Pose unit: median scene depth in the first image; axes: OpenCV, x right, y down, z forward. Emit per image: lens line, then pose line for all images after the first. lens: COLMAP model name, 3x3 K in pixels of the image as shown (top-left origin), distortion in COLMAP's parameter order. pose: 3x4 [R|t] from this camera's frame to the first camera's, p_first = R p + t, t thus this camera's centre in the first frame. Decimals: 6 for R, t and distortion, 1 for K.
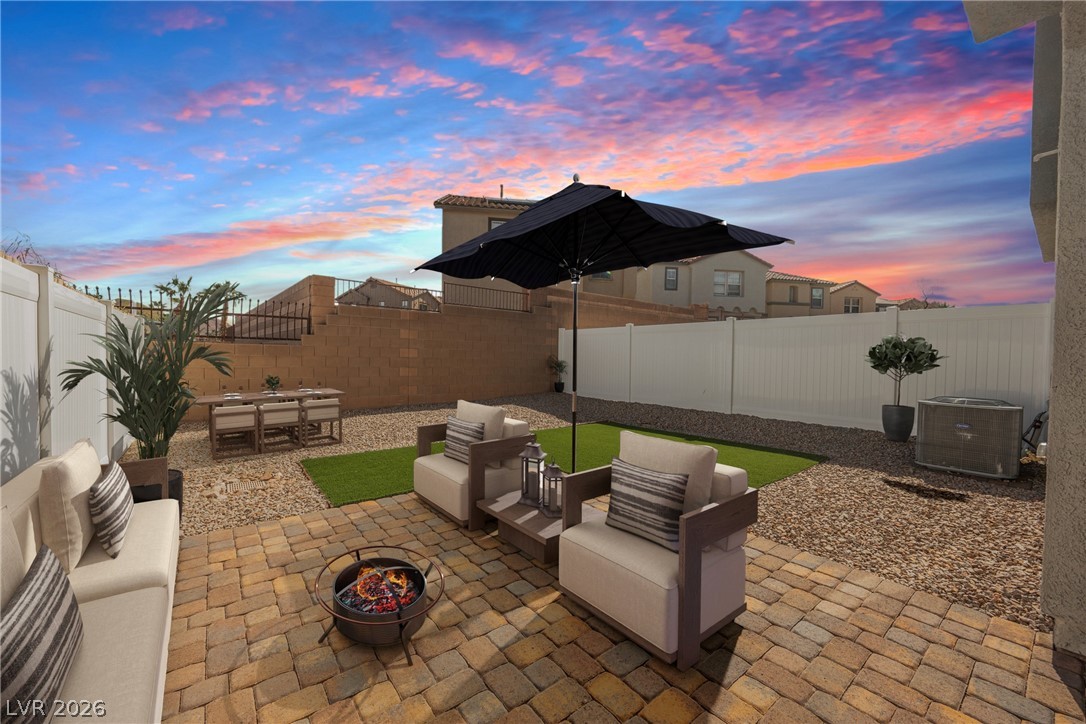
lens RADIAL K [[425.3, 0, 547.4], [0, 425.3, 360.9], [0, 0, 1]] dist [0.000420, 0.000146]
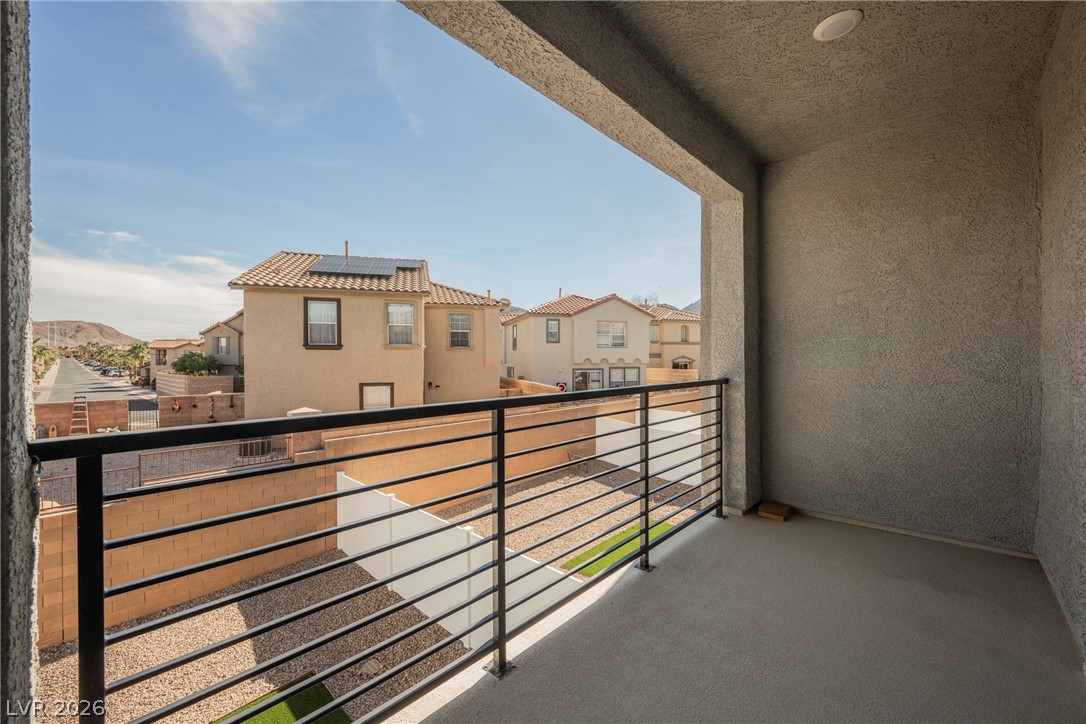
lens RADIAL K [[425.3, 0, 547.4], [0, 425.3, 360.9], [0, 0, 1]] dist [0.000420, 0.000146]
pose [[0.990293, -0.017269, 0.137922, 0.234987], [0.016543, 0.999843, 0.006414, -0.214867], [-0.138011, -0.004070, 0.990422, 0.086821]]
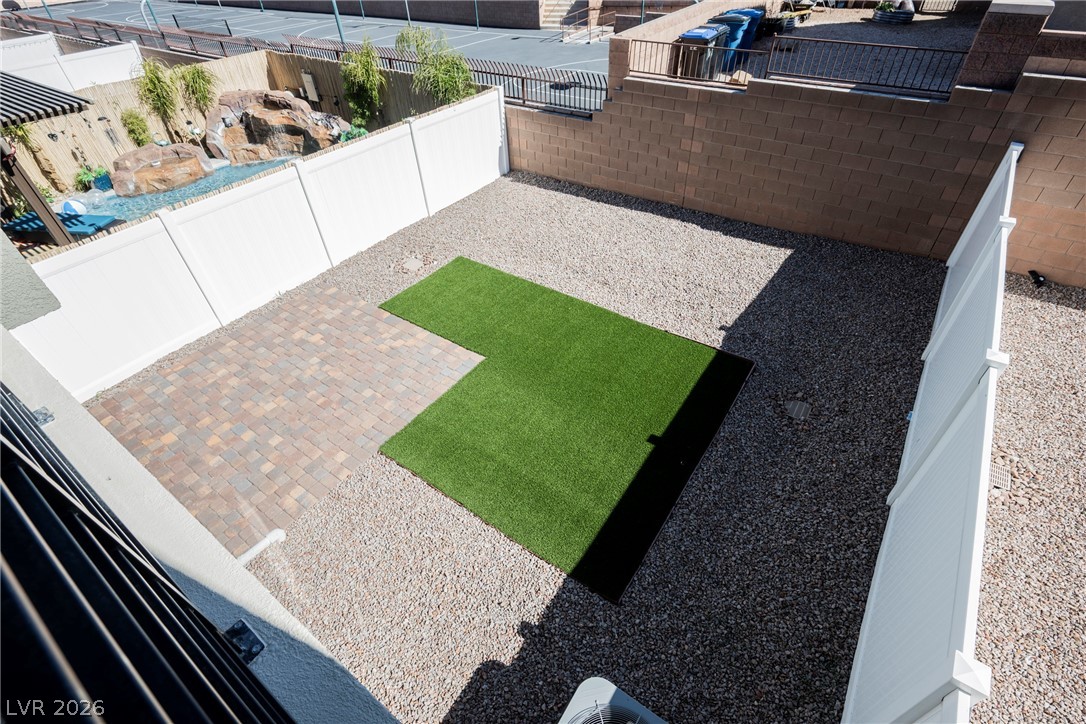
lens RADIAL K [[516.4, 0, 550.6], [0, 516.4, 360.0], [0, 0, 1]] dist [-0.001891, 0.000235]
pose [[0.270077, 0.620993, -0.735817, 0.329941], [0.035830, 0.757205, 0.652194, -0.205793], [0.962172, -0.202507, 0.182253, 0.274554]]
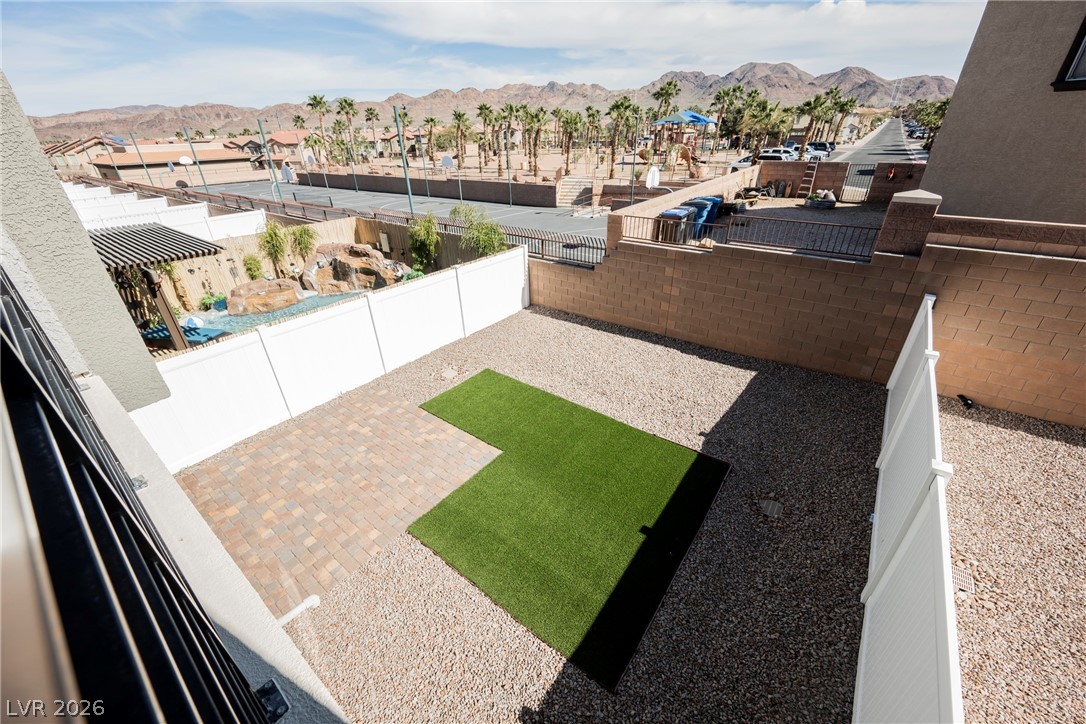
lens RADIAL K [[425.3, 0, 547.4], [0, 425.3, 360.9], [0, 0, 1]] dist [0.000420, 0.000146]
pose [[0.232809, 0.449455, -0.862433, 0.332293], [0.022994, 0.884008, 0.466906, -0.205758], [0.972251, -0.128530, 0.195470, 0.273347]]
